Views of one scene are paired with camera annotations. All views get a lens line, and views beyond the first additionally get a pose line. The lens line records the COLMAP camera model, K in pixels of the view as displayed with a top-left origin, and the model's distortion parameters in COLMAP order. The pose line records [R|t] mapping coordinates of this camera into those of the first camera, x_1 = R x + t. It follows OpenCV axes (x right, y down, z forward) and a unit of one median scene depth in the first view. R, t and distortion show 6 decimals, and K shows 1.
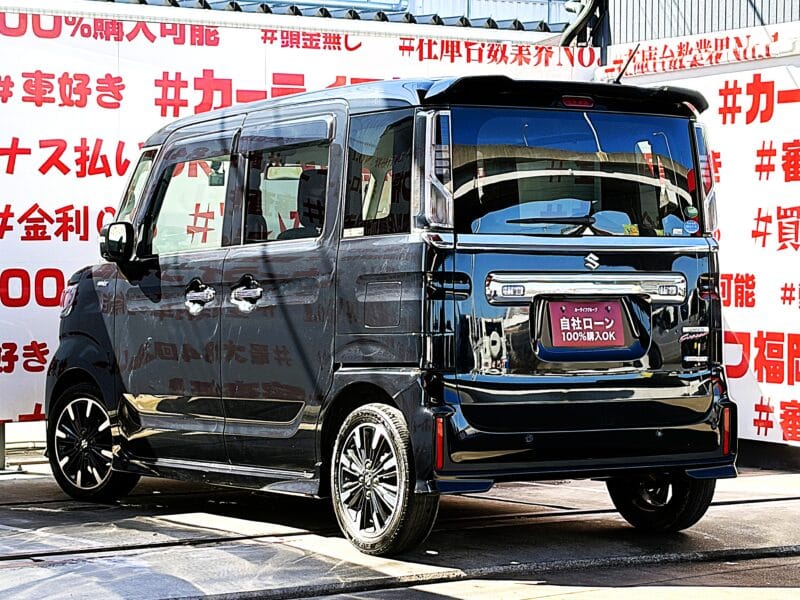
lens RADIAL K [[2246.7, 0, 400.0], [0, 2246.7, 300.0], [0, 0, 1]] dist [-0.003532, -0.110748]
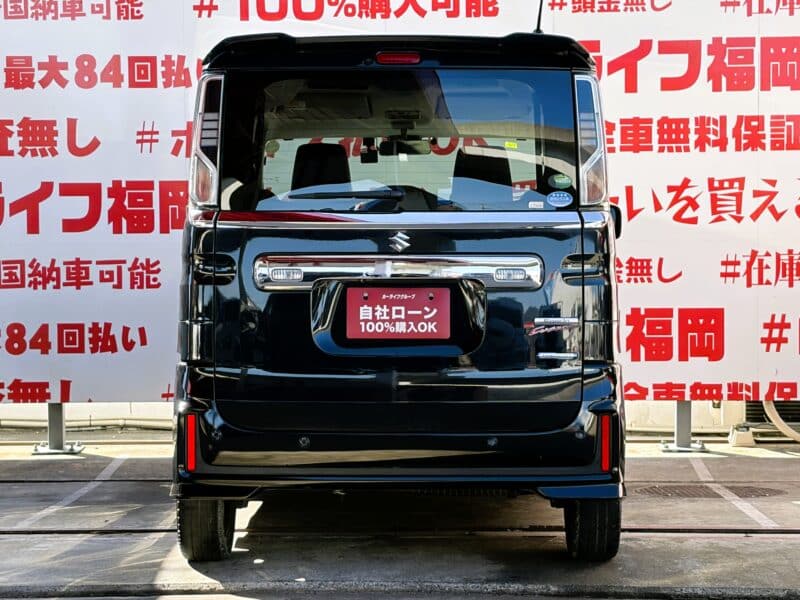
lens RADIAL K [[2069.1, 0, 400.0], [0, 2069.1, 300.0], [0, 0, 1]] dist [0.071858, 0.067478]
pose [[0.828769, 0.009997, -0.559502, 0.519666], [-0.002161, 0.999890, 0.014664, -0.006003], [0.559587, -0.010944, 0.828699, 0.325486]]
